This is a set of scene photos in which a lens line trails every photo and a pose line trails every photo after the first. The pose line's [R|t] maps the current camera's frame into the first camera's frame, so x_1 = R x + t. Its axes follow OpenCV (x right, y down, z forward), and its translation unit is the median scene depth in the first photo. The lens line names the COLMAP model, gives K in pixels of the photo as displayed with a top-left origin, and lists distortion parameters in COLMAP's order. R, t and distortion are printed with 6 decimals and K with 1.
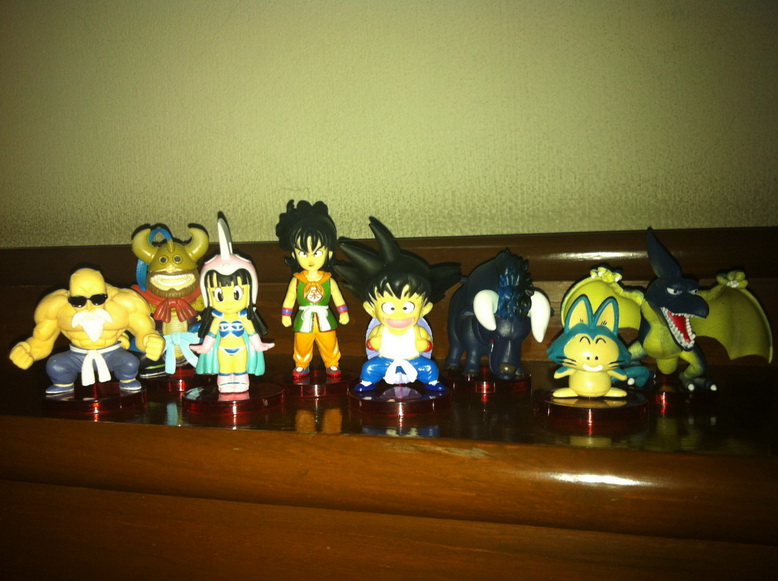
lens RADIAL K [[723.5, 0, 391.0], [0, 723.5, 297.4], [0, 0, 1]] dist [0.058989, -0.180948]
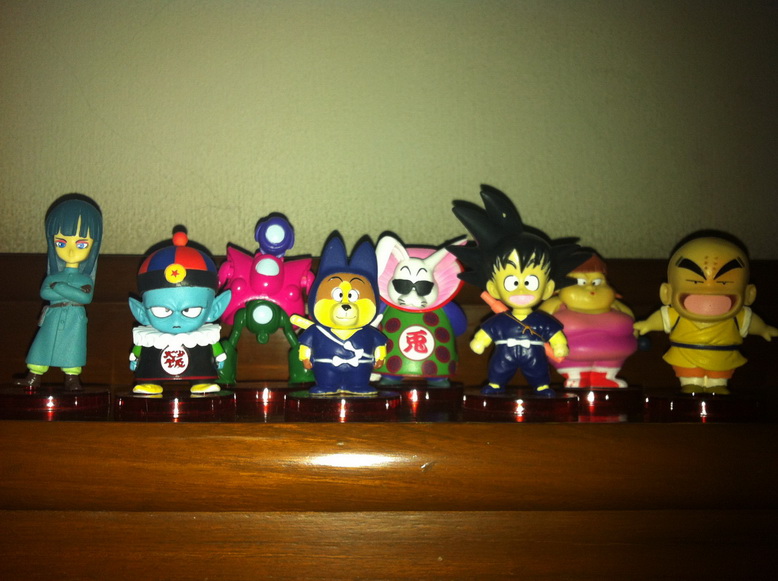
lens RADIAL K [[723.5, 0, 407.9], [0, 723.5, 295.5], [0, 0, 1]] dist [0.058989, -0.180948]
pose [[0.948284, 0.042190, 0.314606, -0.203540], [-0.005364, 0.993116, -0.117011, 0.068304], [-0.317377, 0.109272, 0.941983, 0.086031]]
